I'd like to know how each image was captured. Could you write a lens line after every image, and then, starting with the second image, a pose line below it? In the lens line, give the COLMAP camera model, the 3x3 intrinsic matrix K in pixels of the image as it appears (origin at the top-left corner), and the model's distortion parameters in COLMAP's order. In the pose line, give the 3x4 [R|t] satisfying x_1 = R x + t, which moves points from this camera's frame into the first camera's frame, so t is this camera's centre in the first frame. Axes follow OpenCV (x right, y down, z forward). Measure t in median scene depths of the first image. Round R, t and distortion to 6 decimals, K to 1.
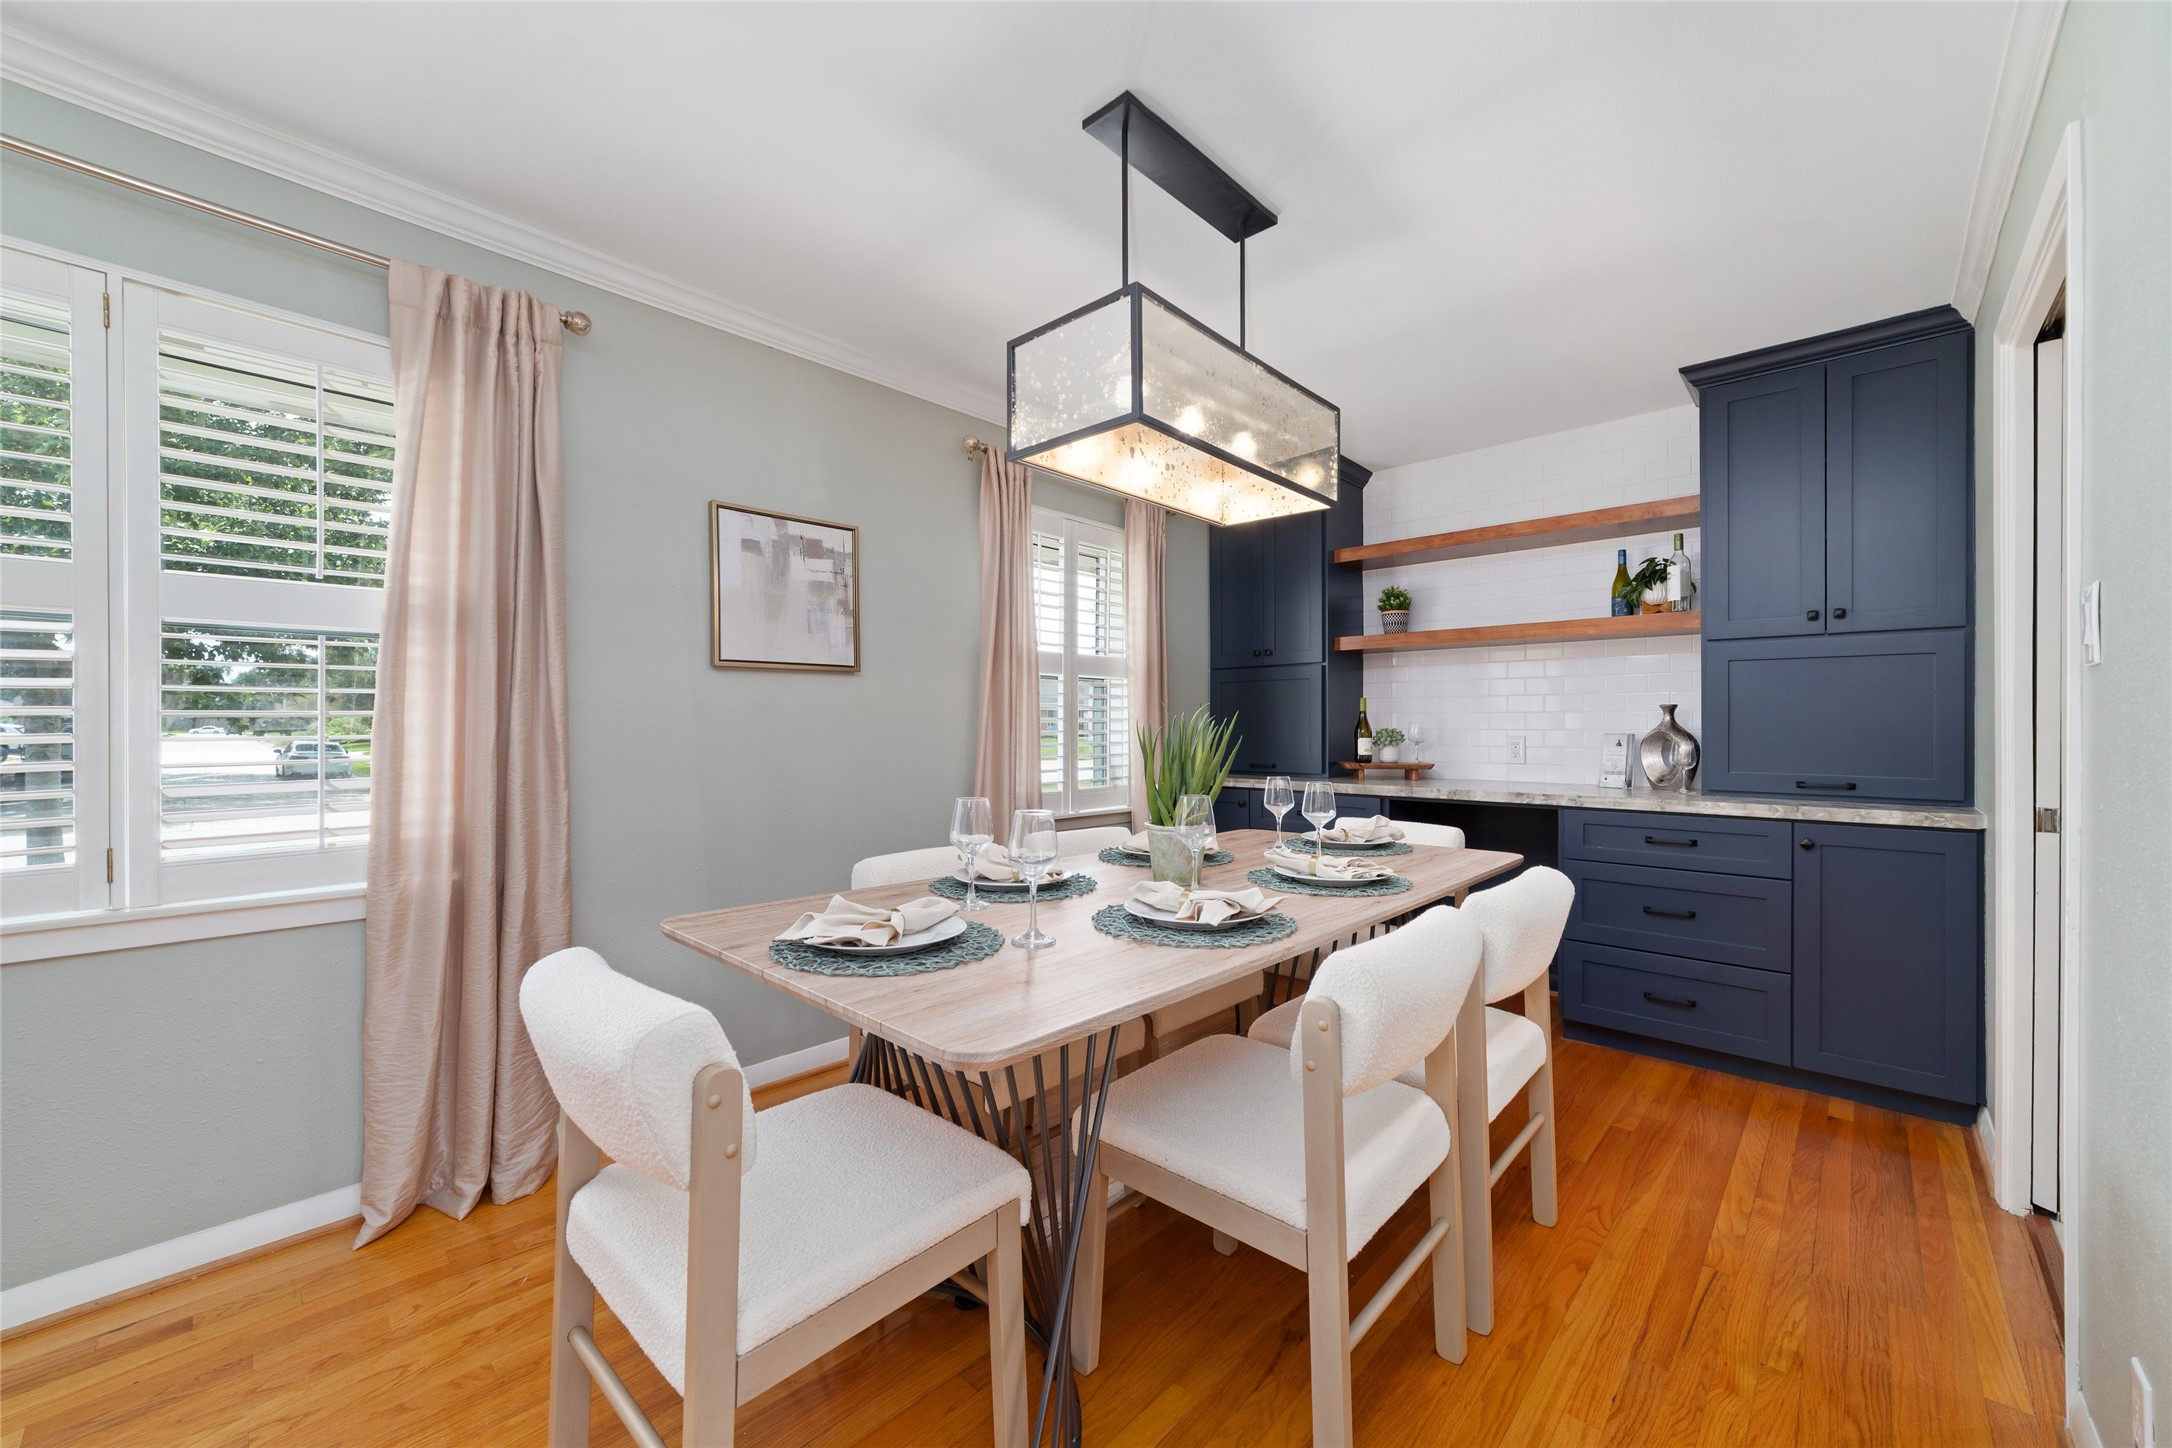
lens RADIAL K [[838.3, 0, 1089.9], [0, 838.3, 718.3], [0, 0, 1]] dist [-0.017664, 0.005138]
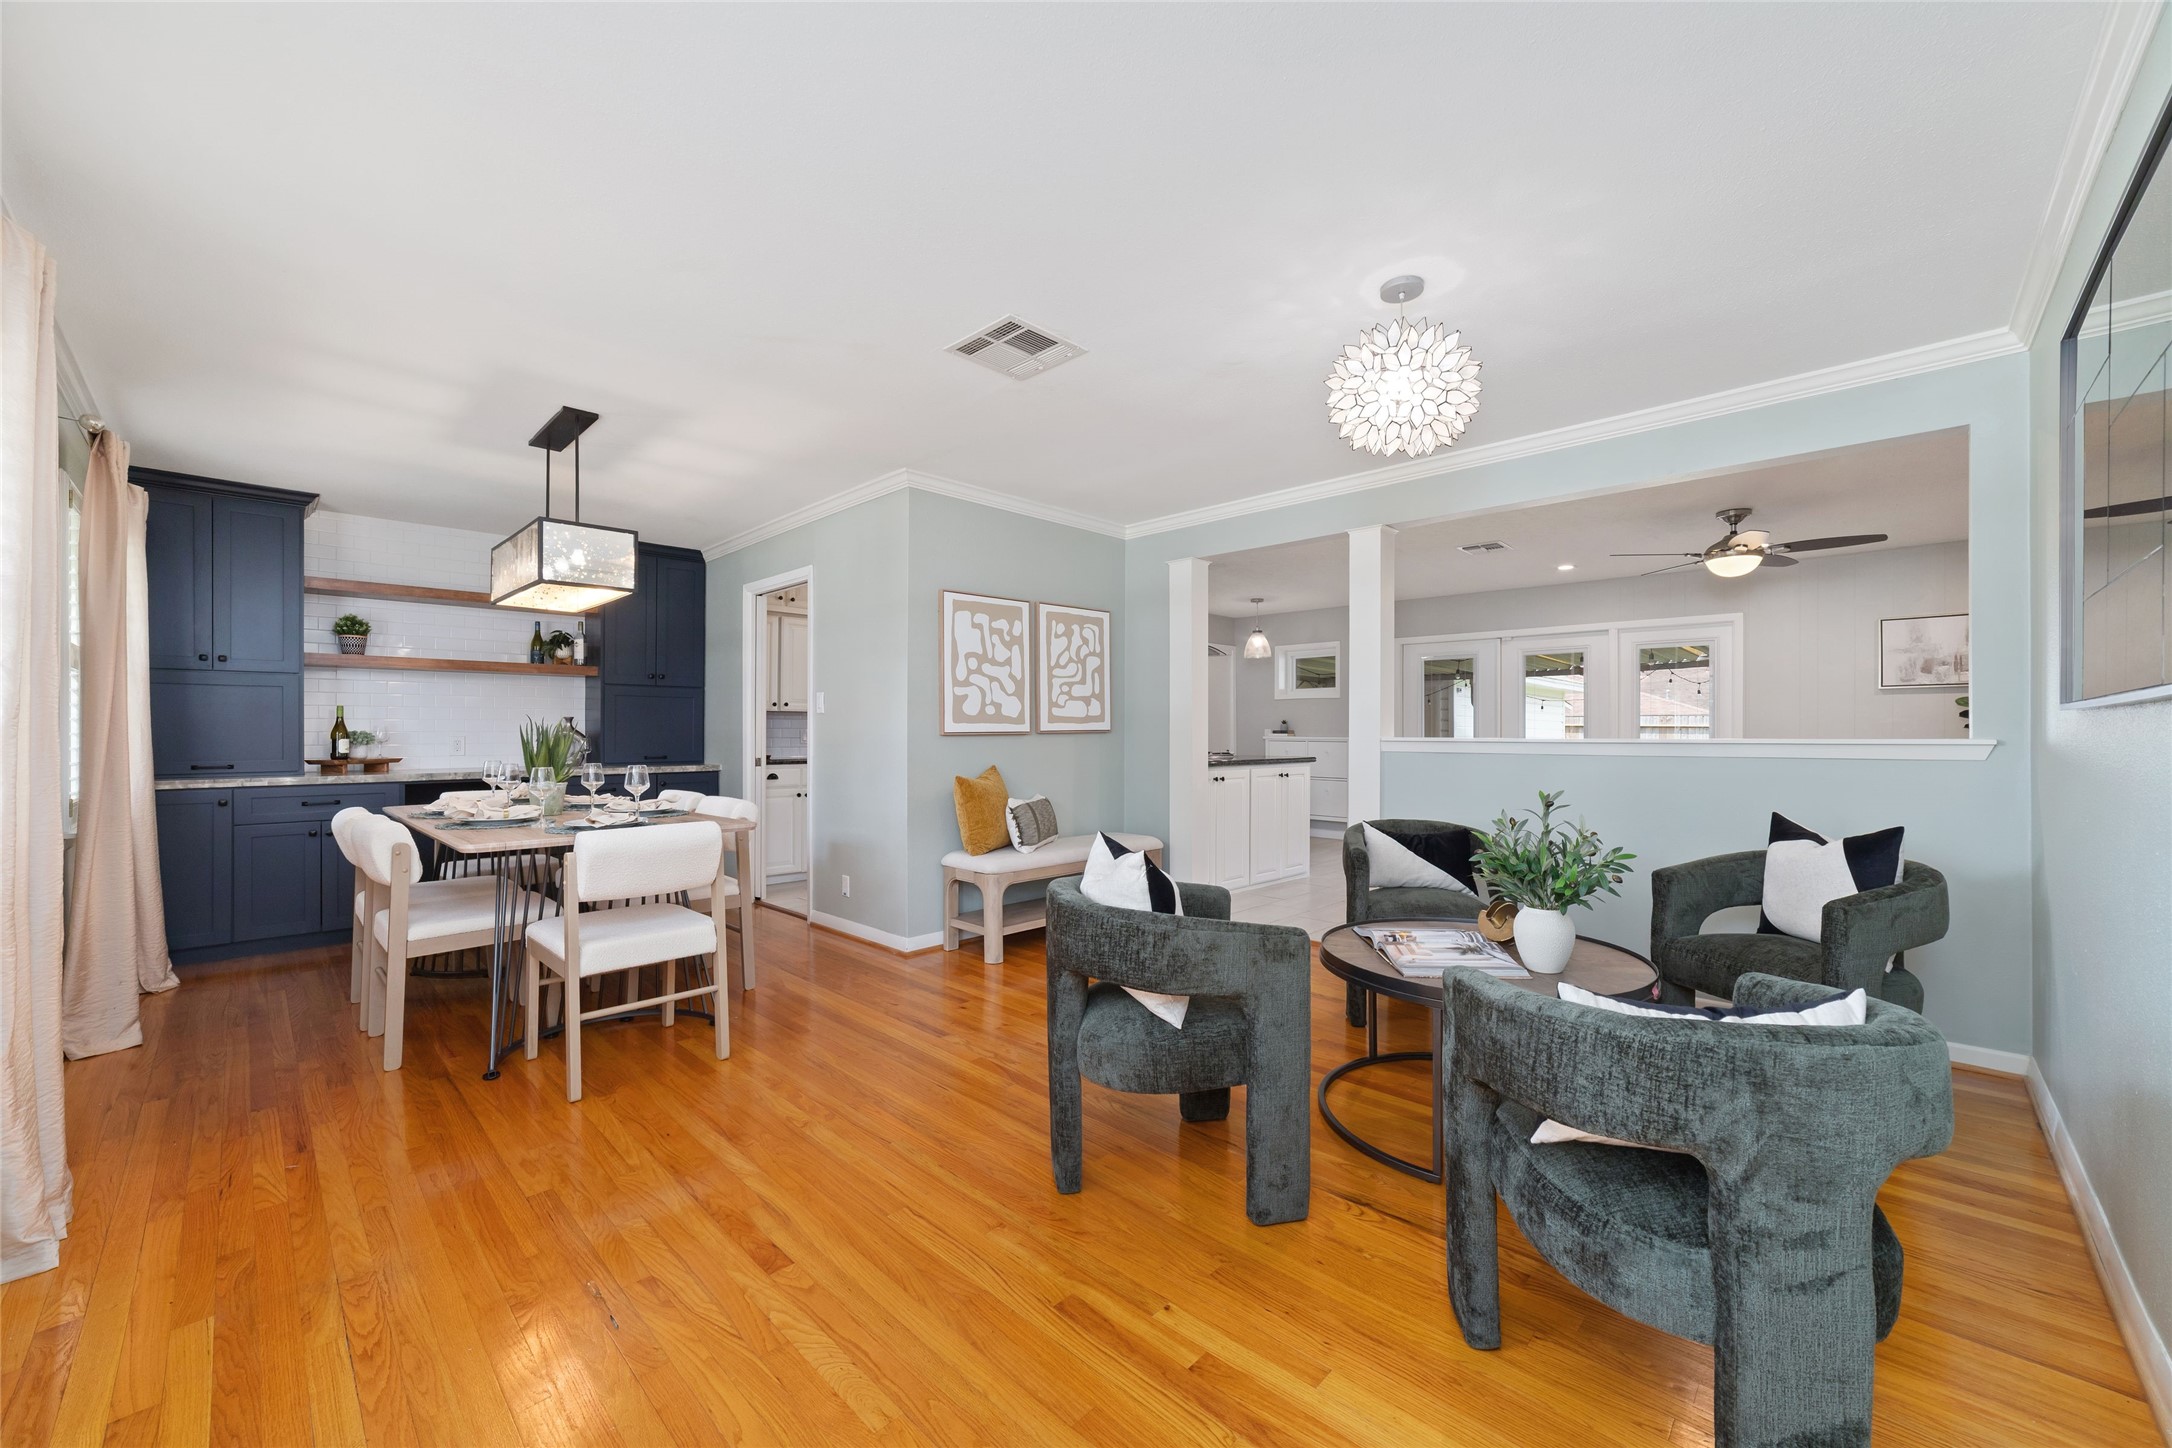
lens RADIAL K [[838.3, 0, 1083.1], [0, 838.3, 736.4], [0, 0, 1]] dist [-0.017664, 0.005138]
pose [[0.022992, -0.006201, 0.999716, -1.066540], [-0.009728, 0.999932, 0.006426, 0.002043], [-0.999688, -0.009873, 0.022930, -0.126196]]
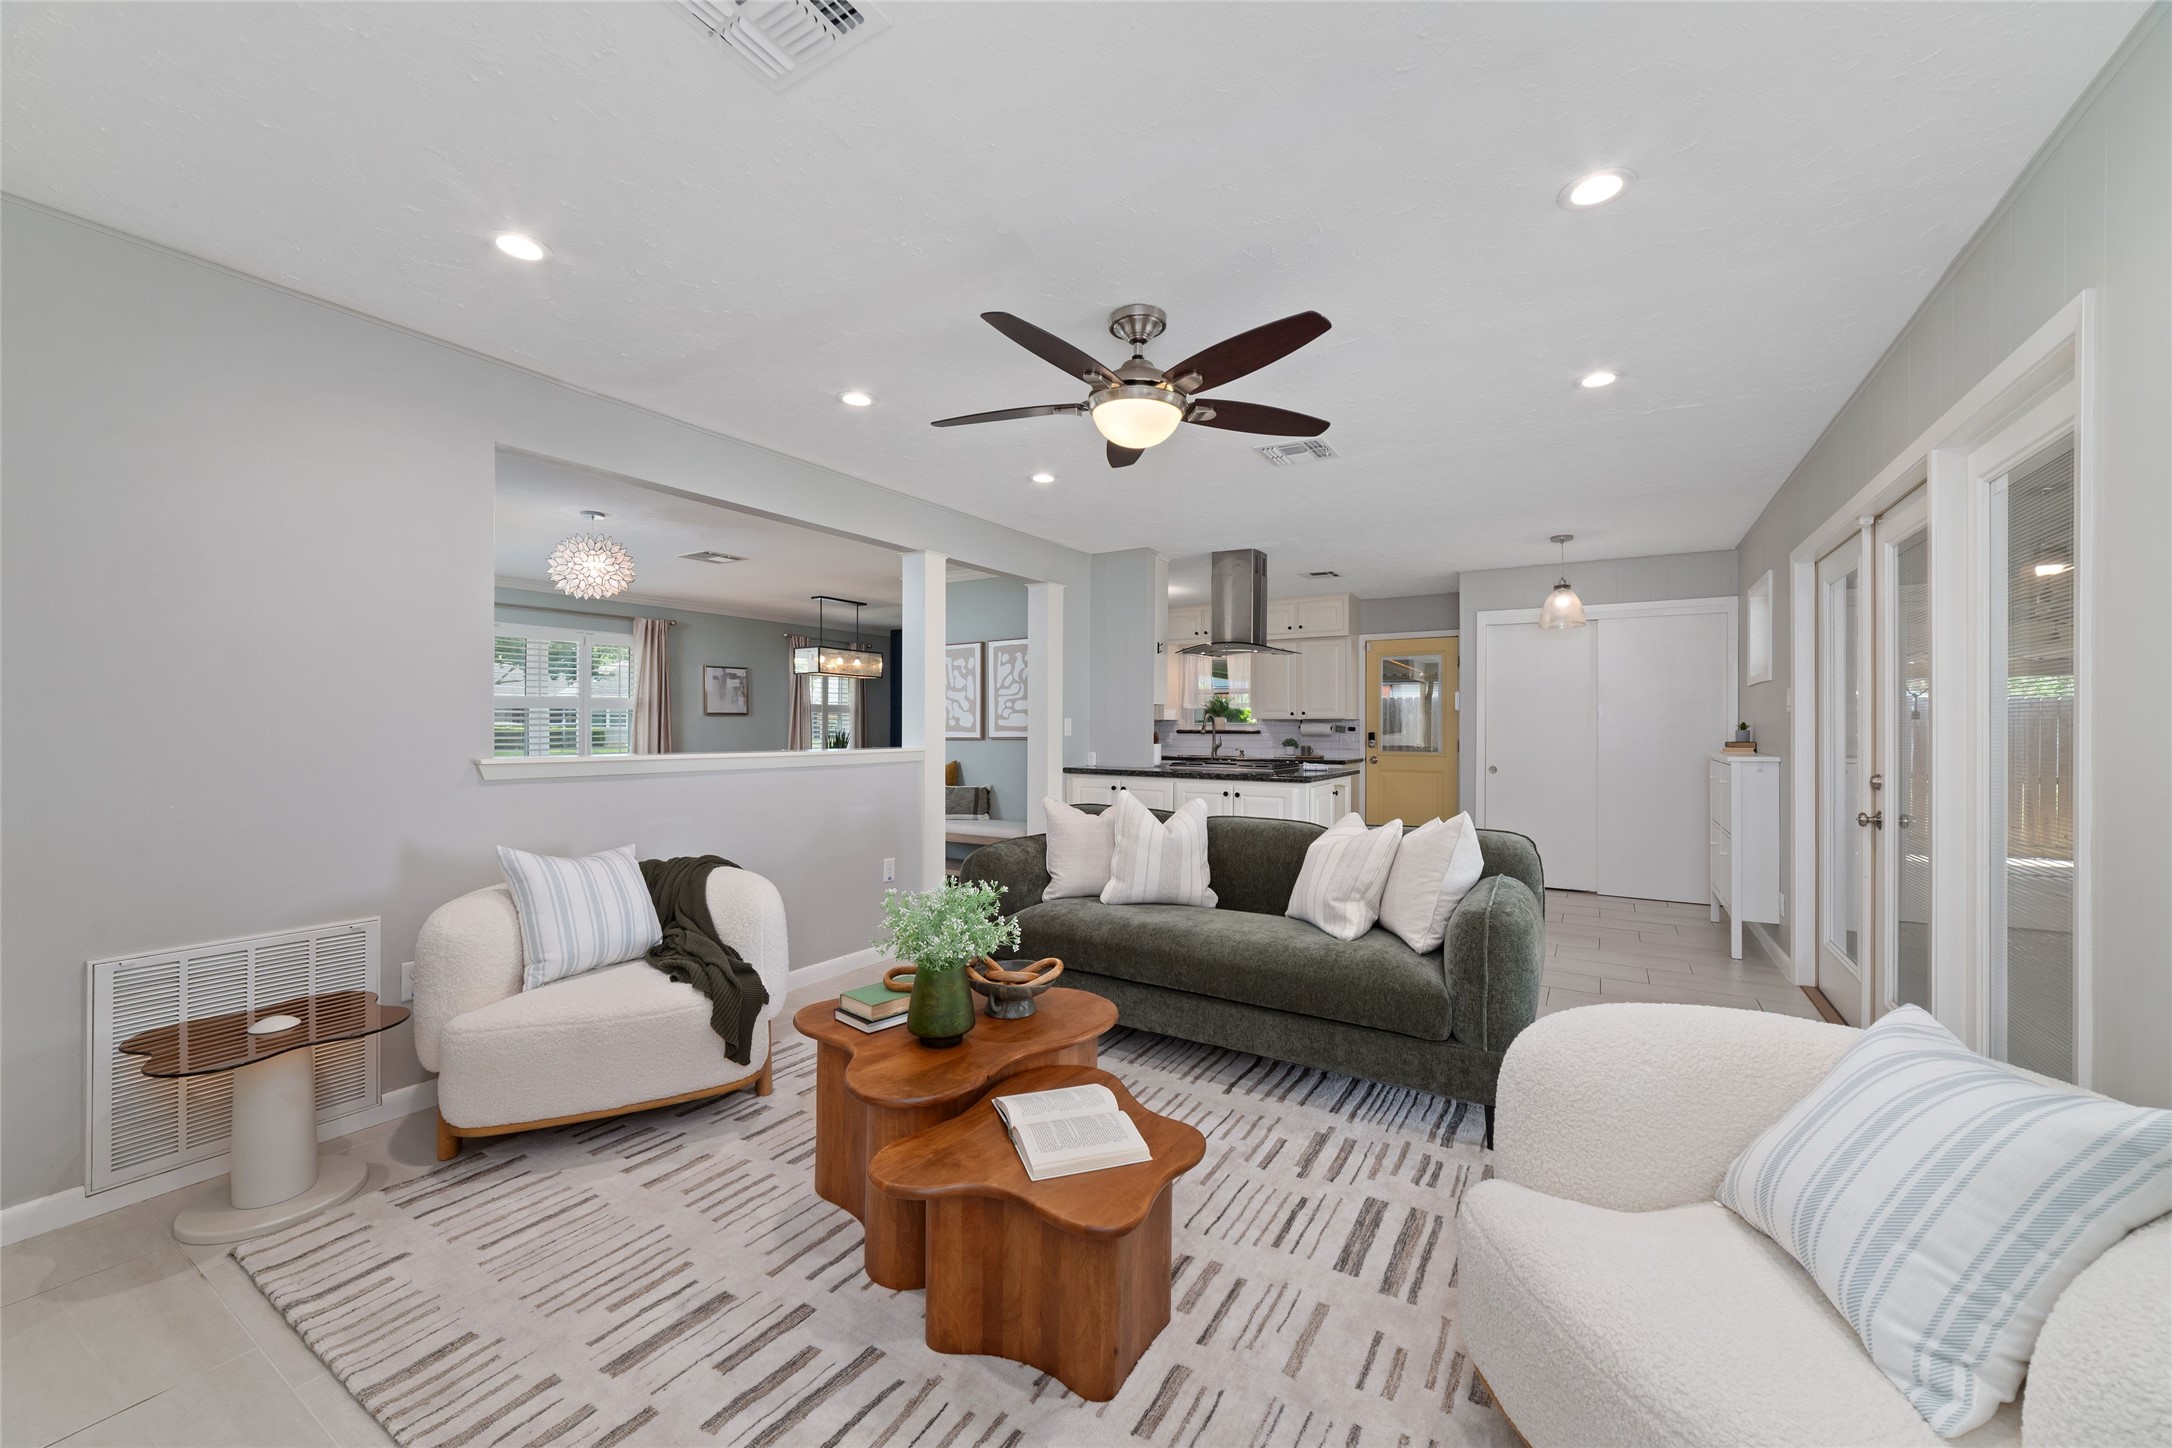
lens RADIAL K [[838.3, 0, 1071.9], [0, 838.3, 729.9], [0, 0, 1]] dist [-0.017664, 0.005138]
pose [[0.983026, 0.001025, 0.183462, 0.309922], [-0.003874, 0.999877, 0.015174, -0.047518], [-0.183424, -0.015627, 0.982910, -2.094129]]
